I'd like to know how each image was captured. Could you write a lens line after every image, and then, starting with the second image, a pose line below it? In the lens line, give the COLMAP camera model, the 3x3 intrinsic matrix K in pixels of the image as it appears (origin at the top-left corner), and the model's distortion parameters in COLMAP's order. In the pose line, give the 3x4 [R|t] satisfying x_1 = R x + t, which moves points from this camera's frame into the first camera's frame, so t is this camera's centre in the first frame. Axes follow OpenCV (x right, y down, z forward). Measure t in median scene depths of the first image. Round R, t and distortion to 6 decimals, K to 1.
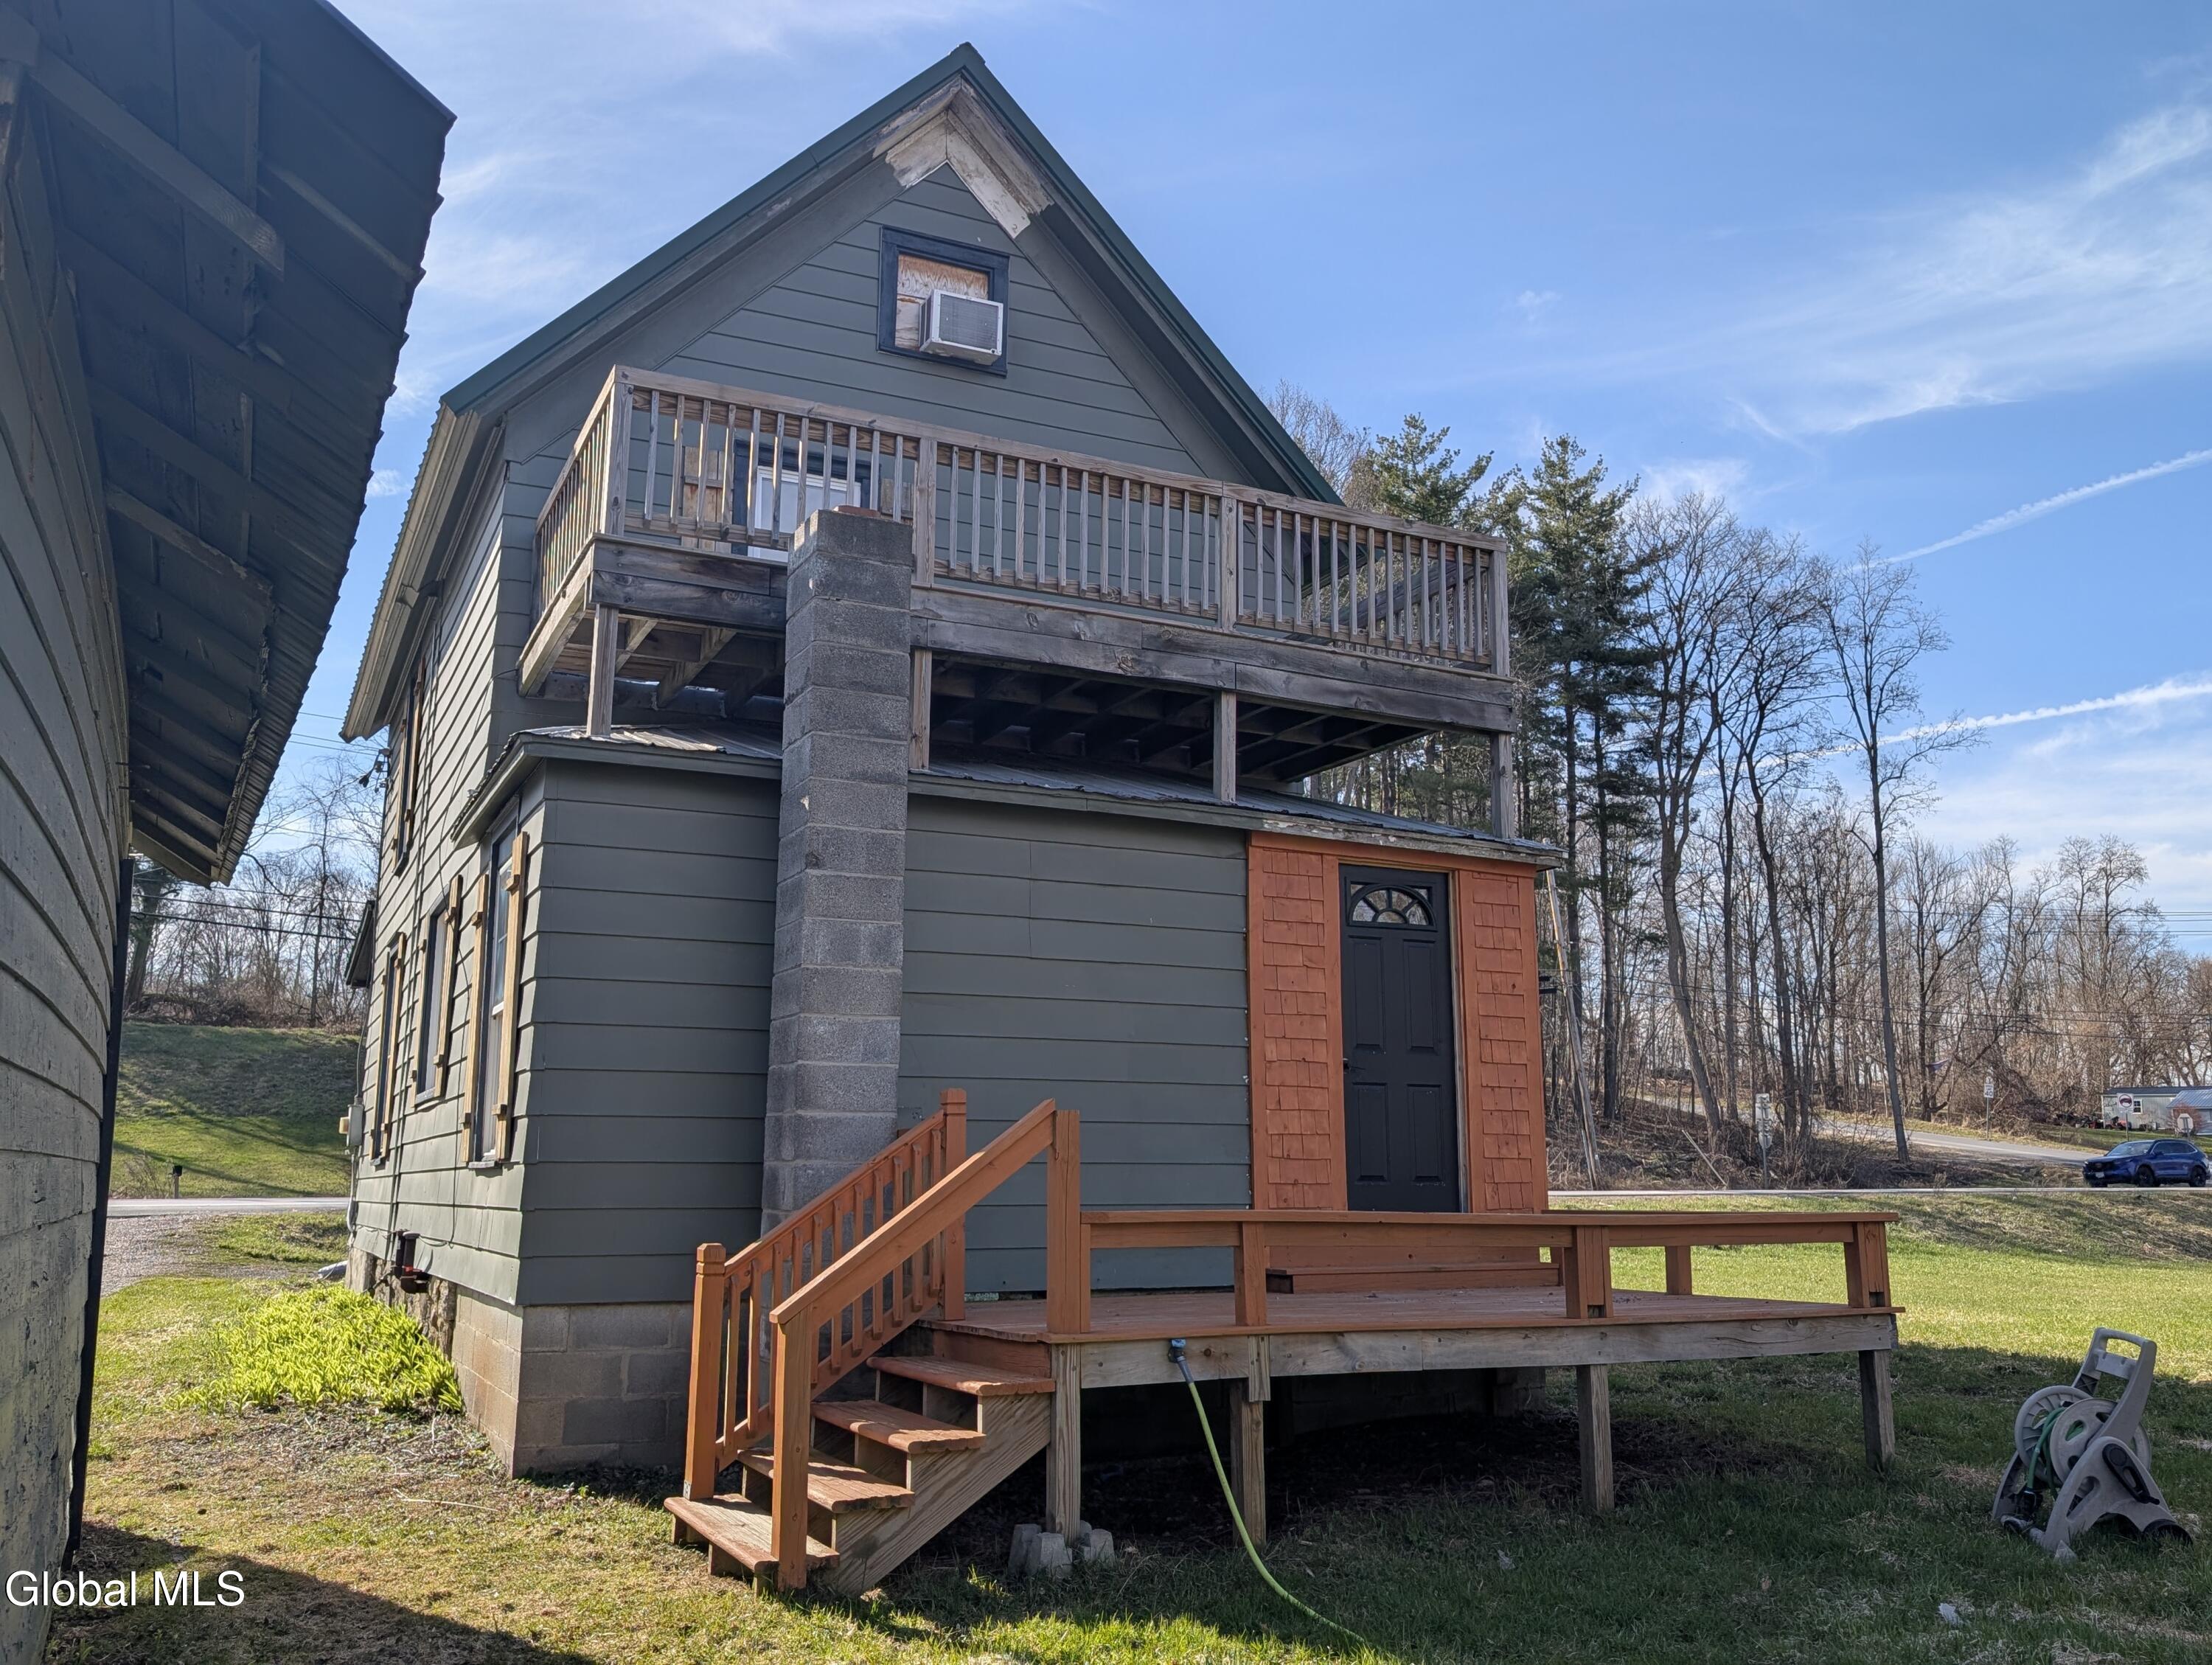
lens RADIAL K [[1523.5, 0, 1127.9], [0, 1523.5, 827.8], [0, 0, 1]] dist [0.030167, -0.033286]
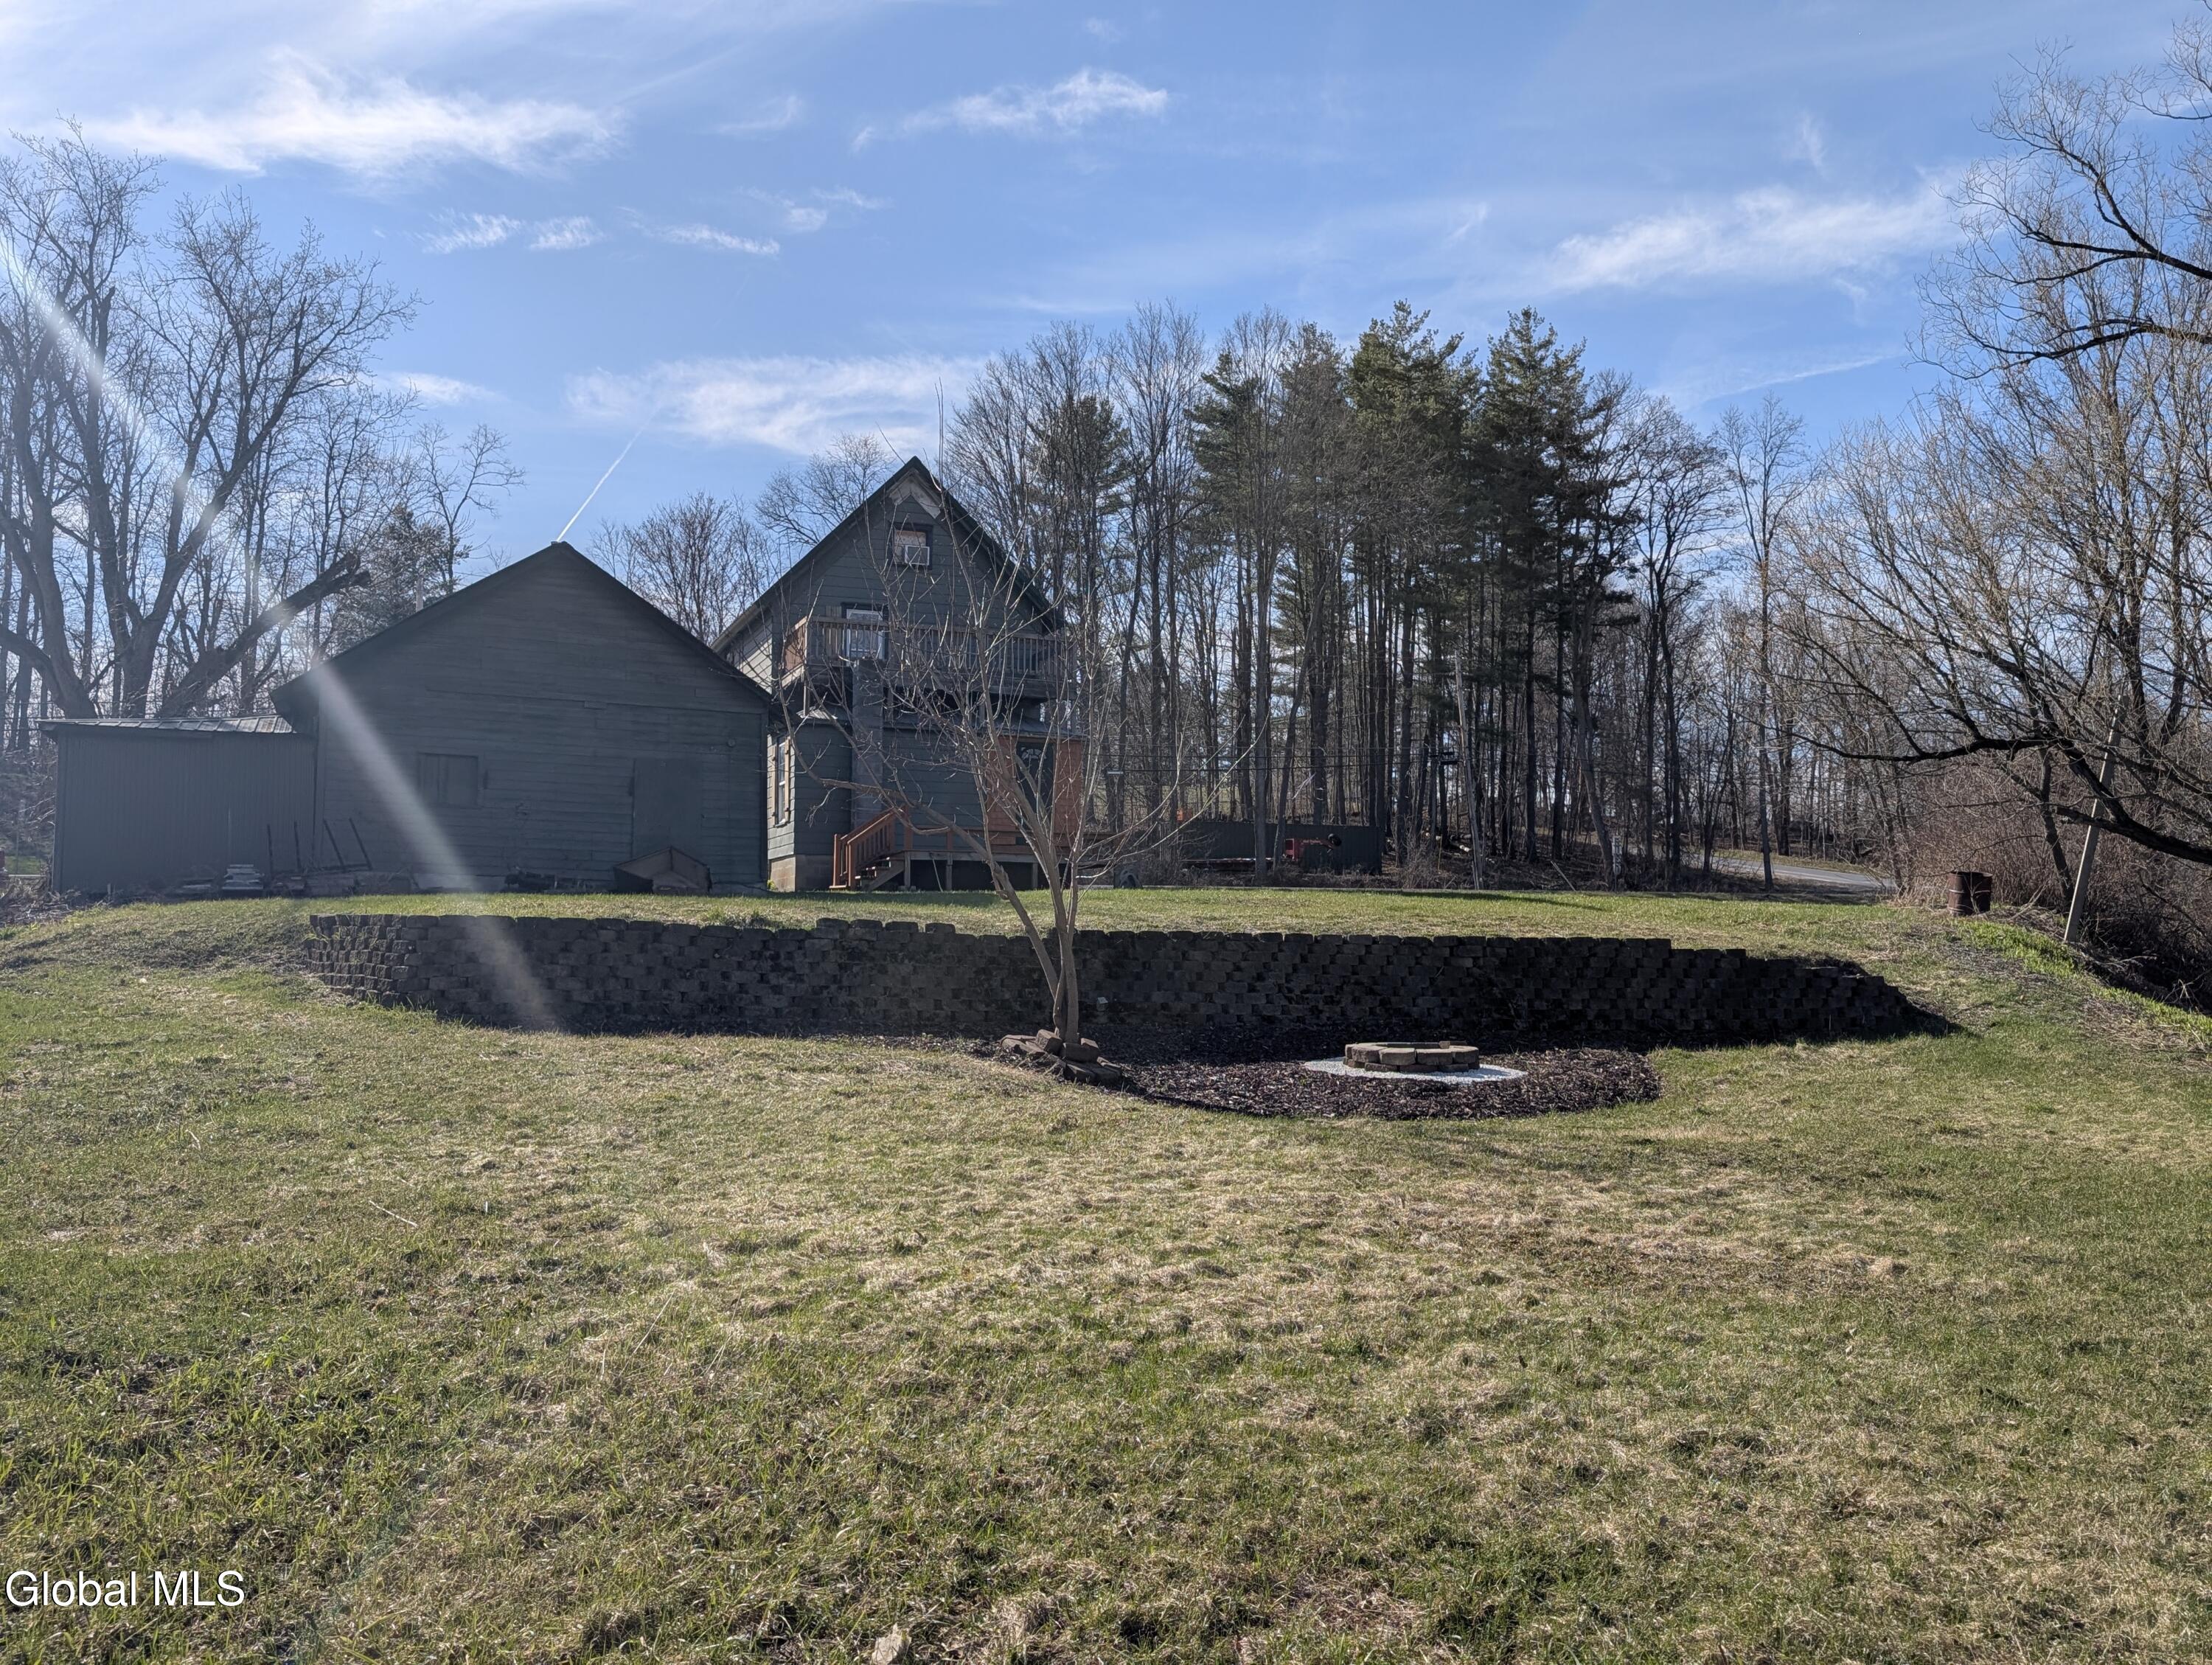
lens RADIAL K [[1523.5, 0, 1127.9], [0, 1523.5, 827.8], [0, 0, 1]] dist [0.030167, -0.033286]
pose [[0.993899, -0.003626, -0.110234, 0.101978], [0.020559, 0.988034, 0.152858, -0.041159], [0.108360, -0.154192, 0.982081, -0.317881]]
